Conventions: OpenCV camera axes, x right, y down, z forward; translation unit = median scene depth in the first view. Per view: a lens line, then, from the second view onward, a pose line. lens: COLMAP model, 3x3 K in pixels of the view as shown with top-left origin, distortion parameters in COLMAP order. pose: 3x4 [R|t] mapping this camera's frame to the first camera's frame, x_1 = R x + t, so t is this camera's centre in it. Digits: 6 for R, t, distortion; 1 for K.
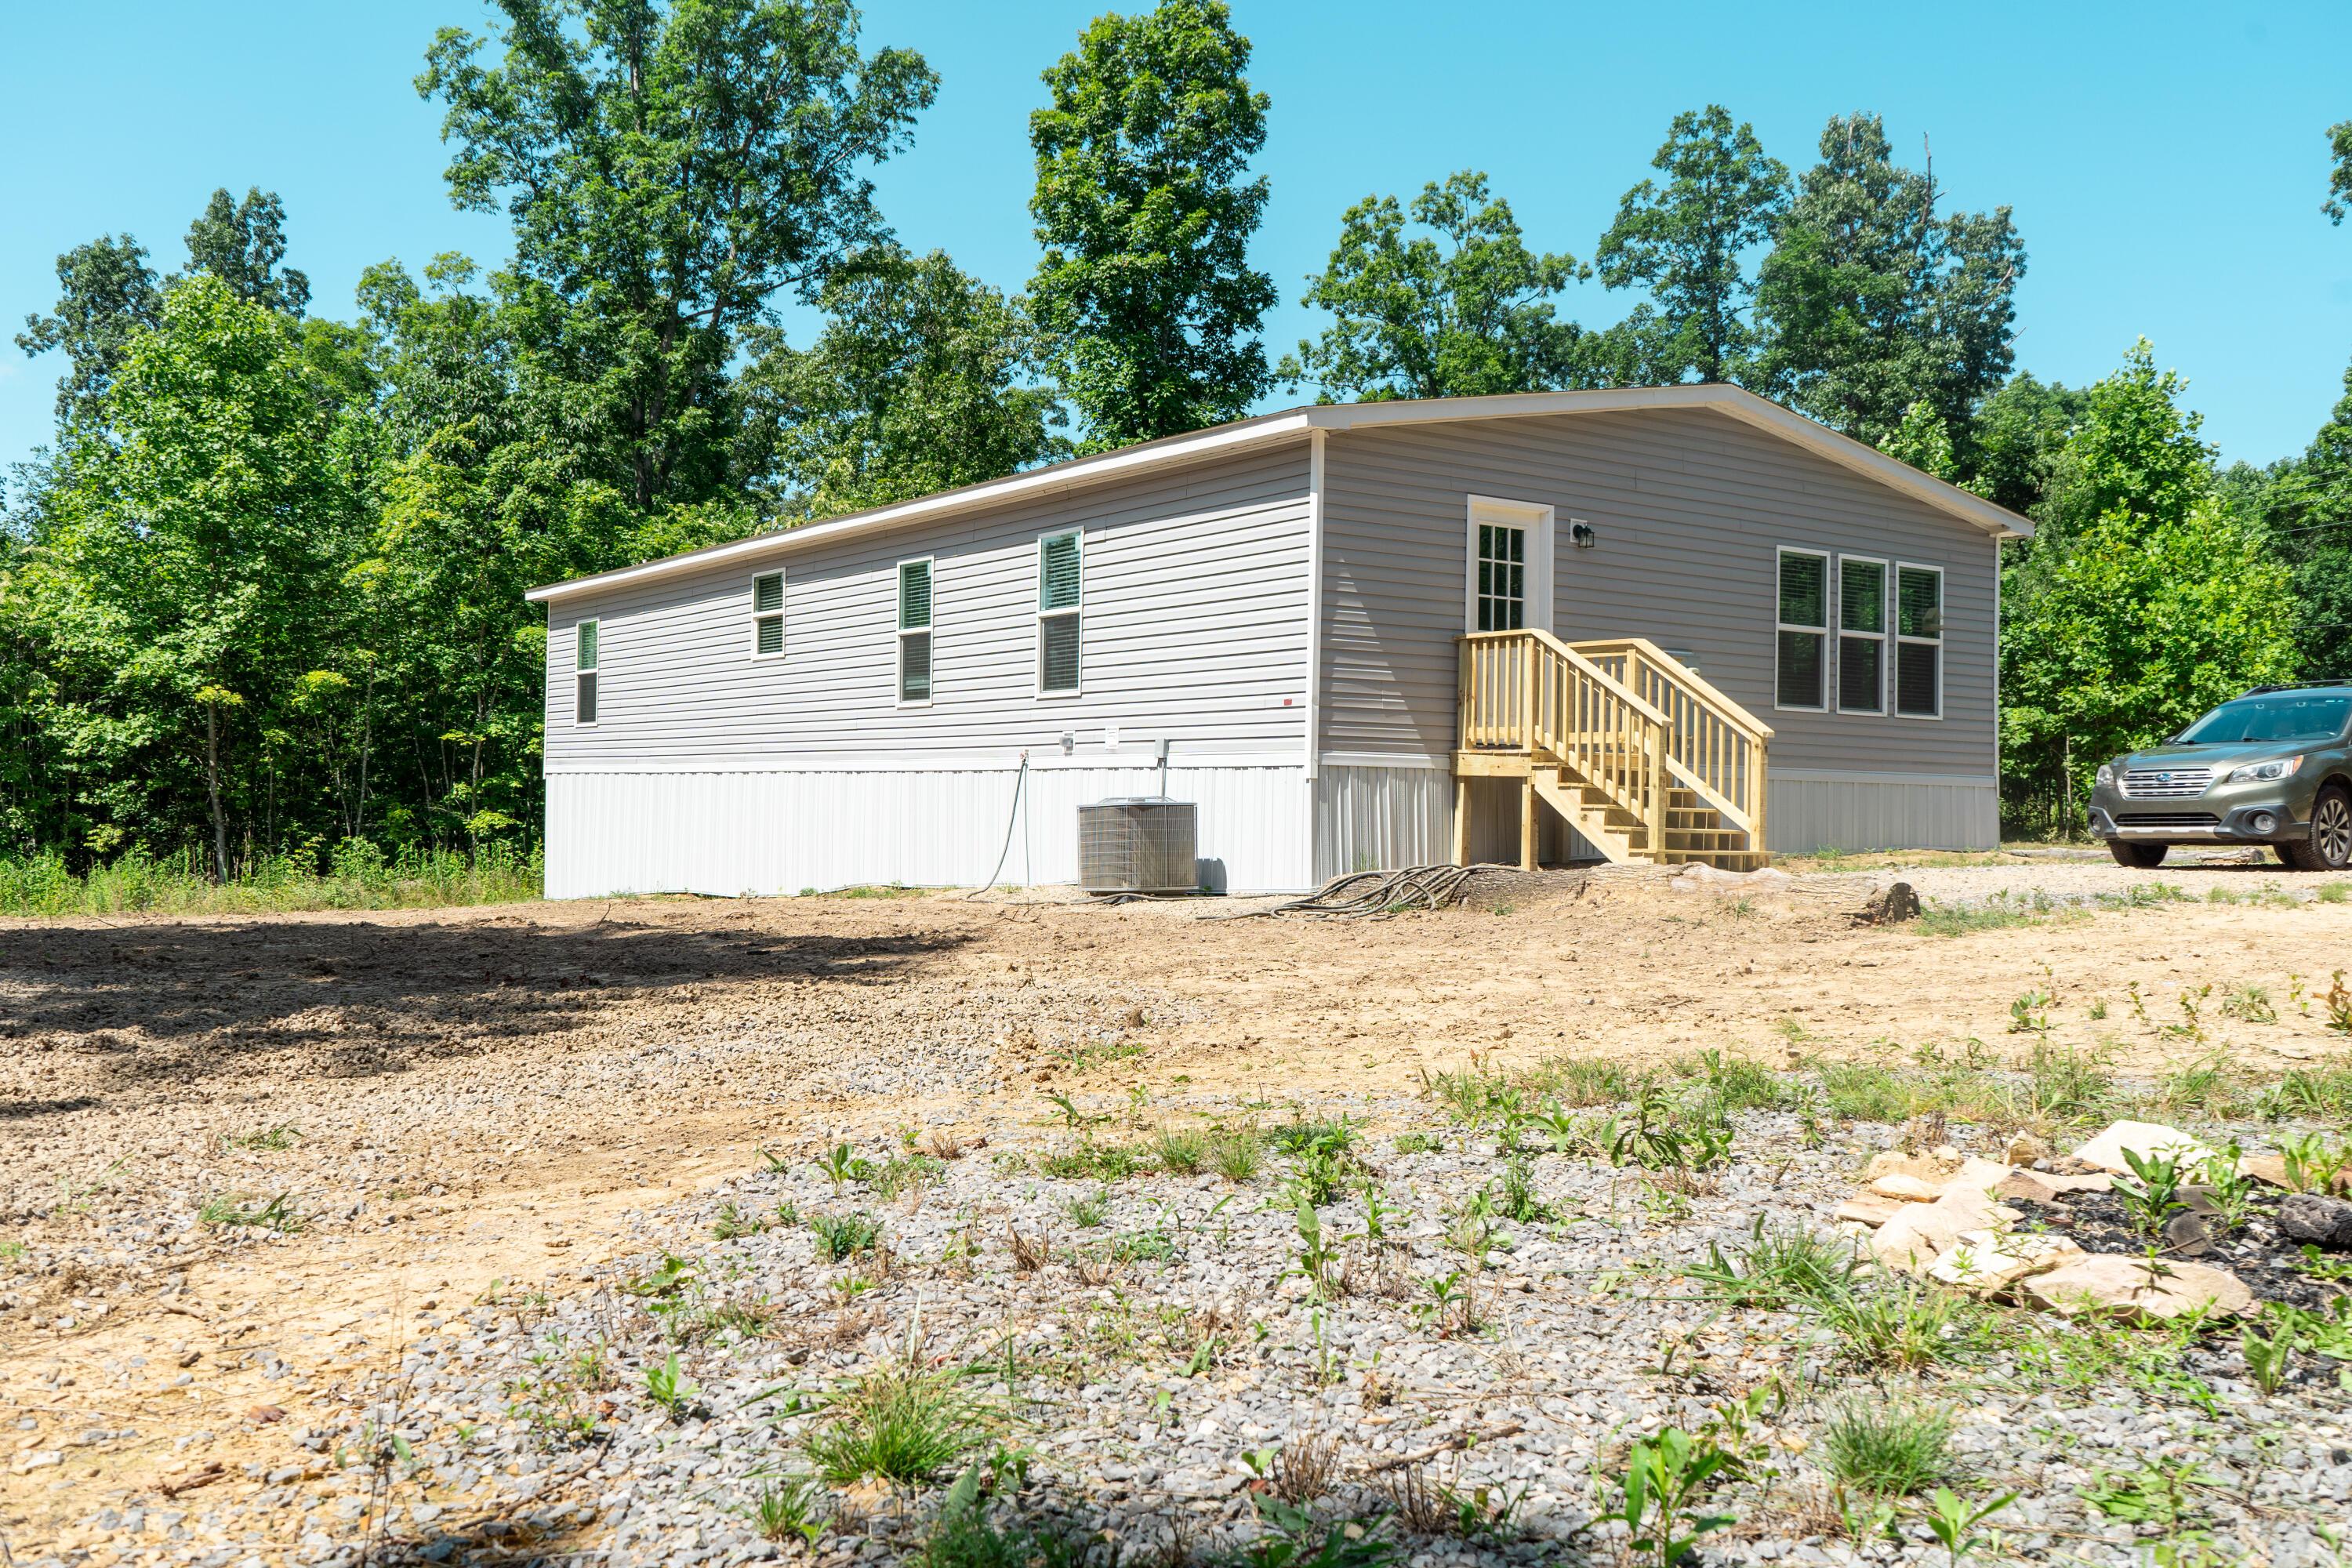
lens RADIAL K [[2078.6, 0, 1176.0], [0, 2078.6, 784.0], [0, 0, 1]] dist [-0.013339, -0.005177]
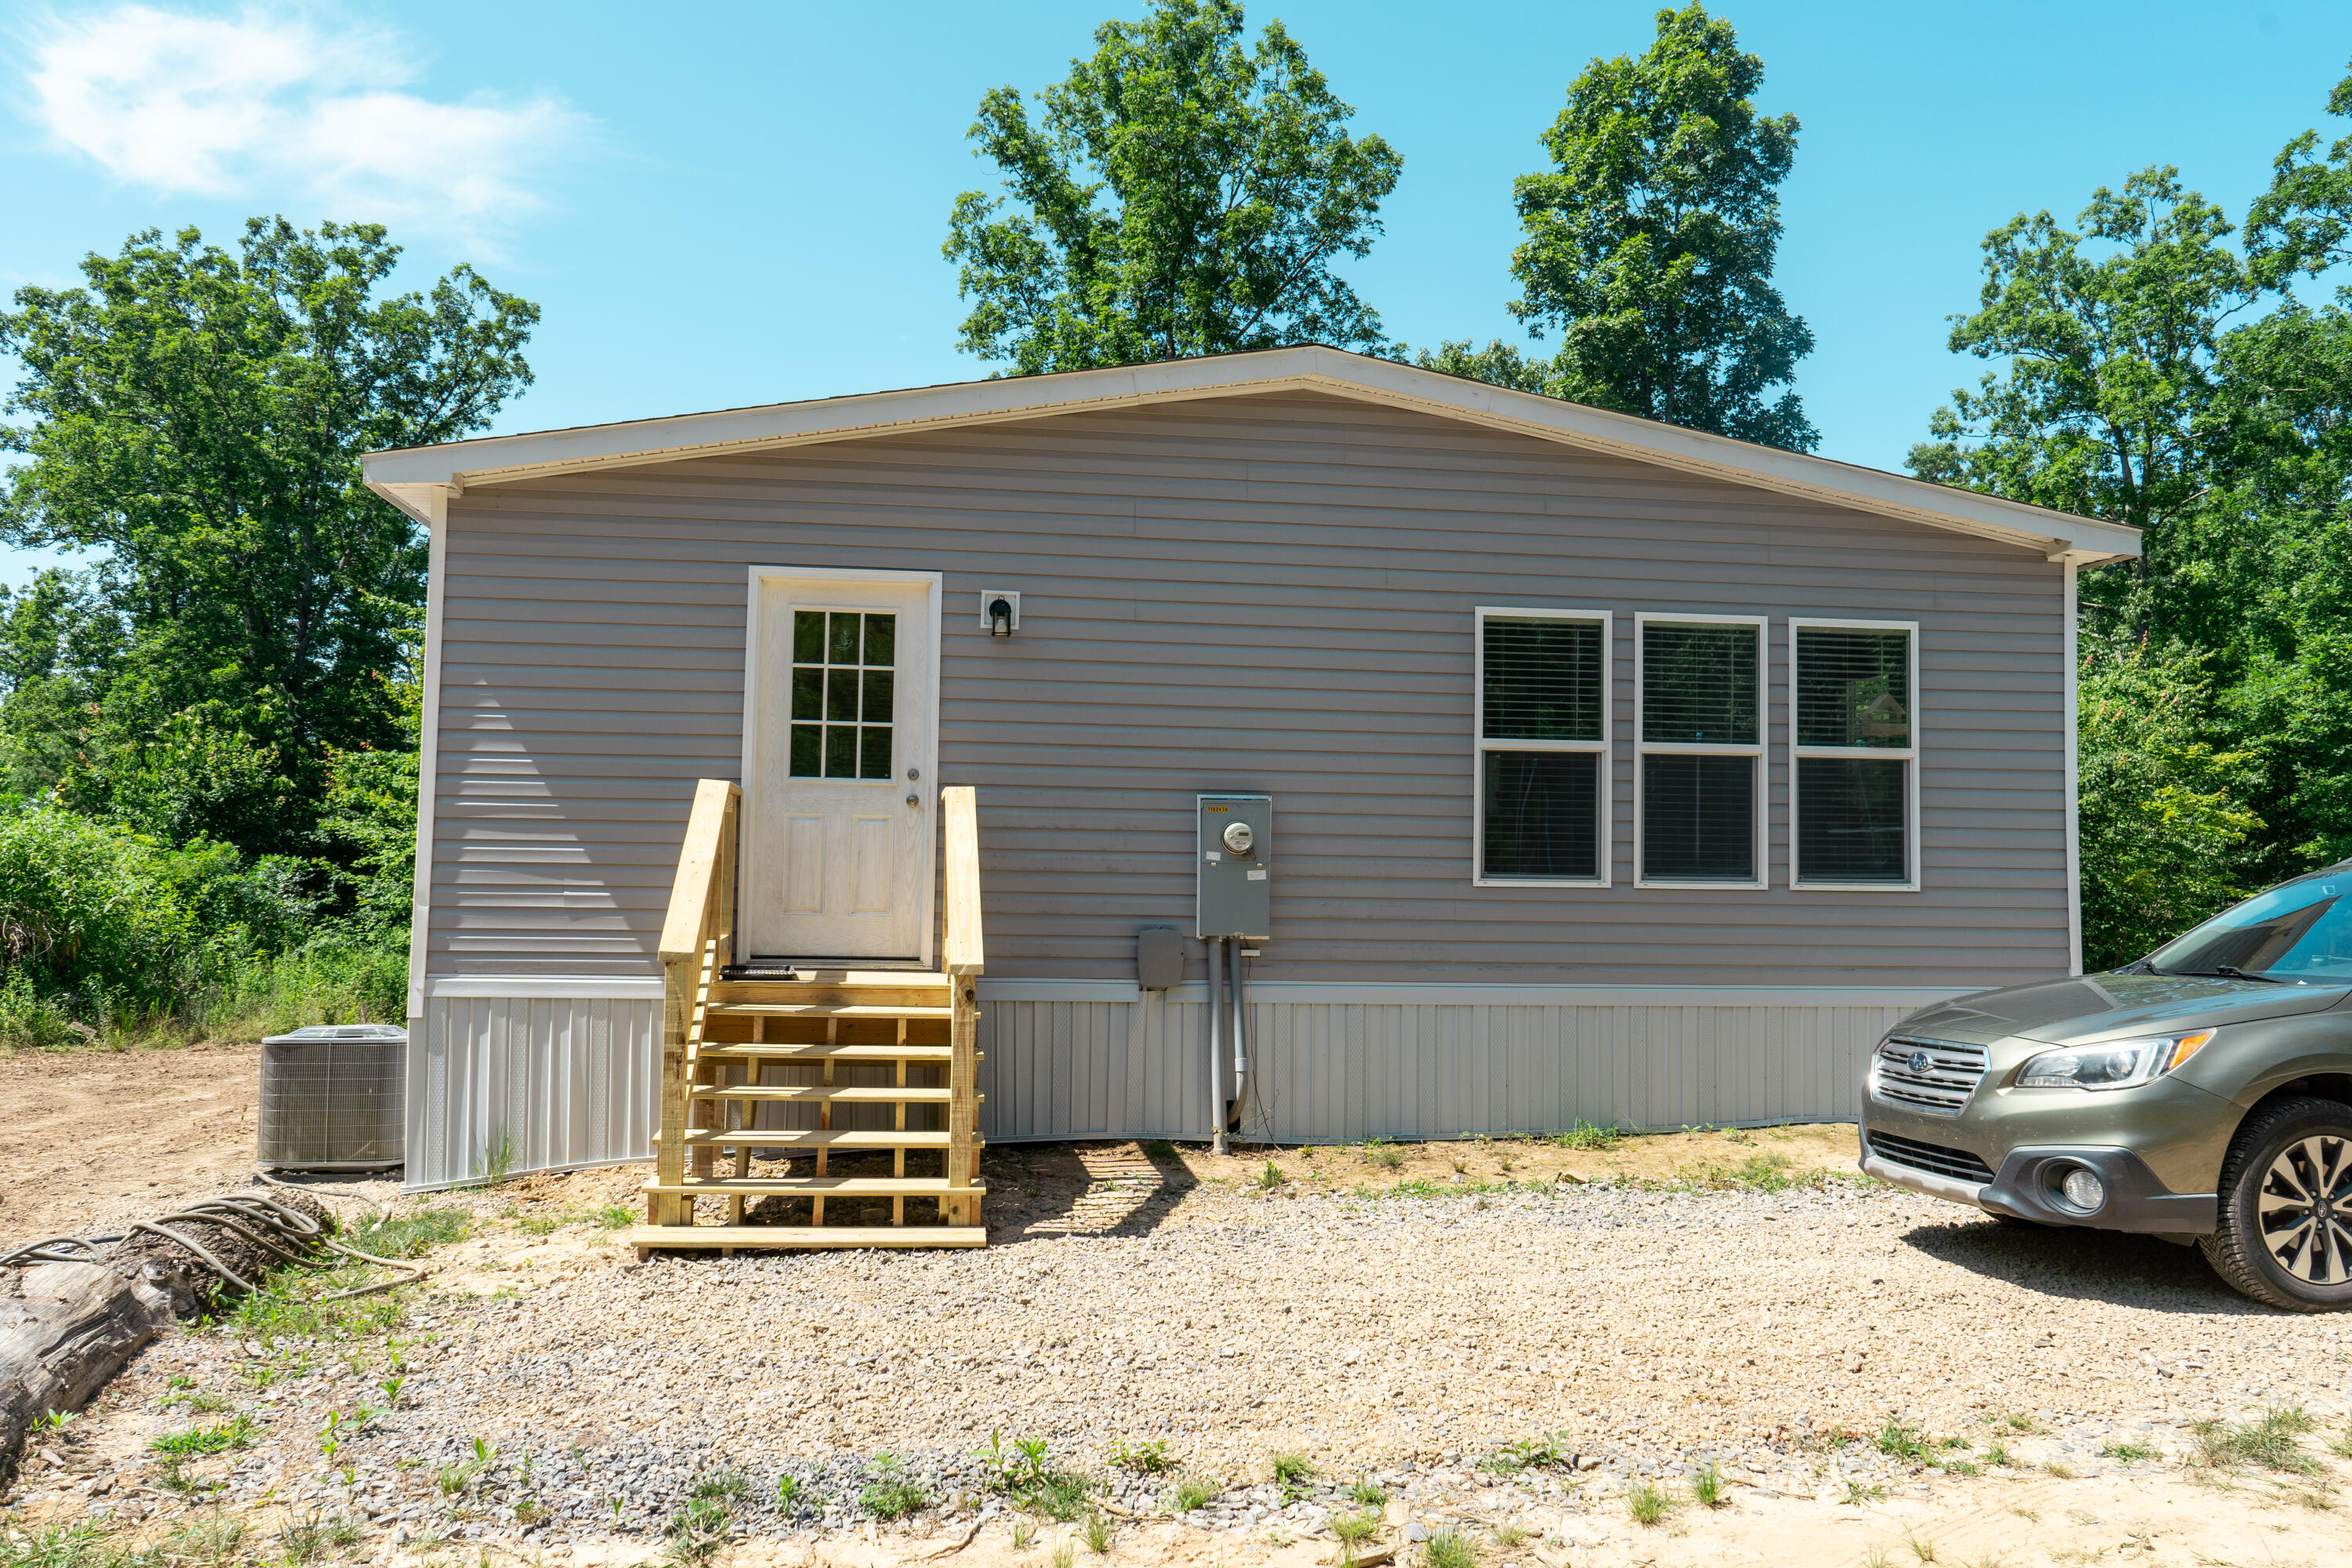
lens RADIAL K [[1889.1, 0, 1176.0], [0, 1889.1, 784.0], [0, 0, 1]] dist [-0.028089, 0.034848]
pose [[0.883211, -0.022871, -0.468418, 0.379796], [0.002805, 0.999050, -0.043492, -0.033668], [0.468967, 0.037099, 0.882436, 0.396264]]
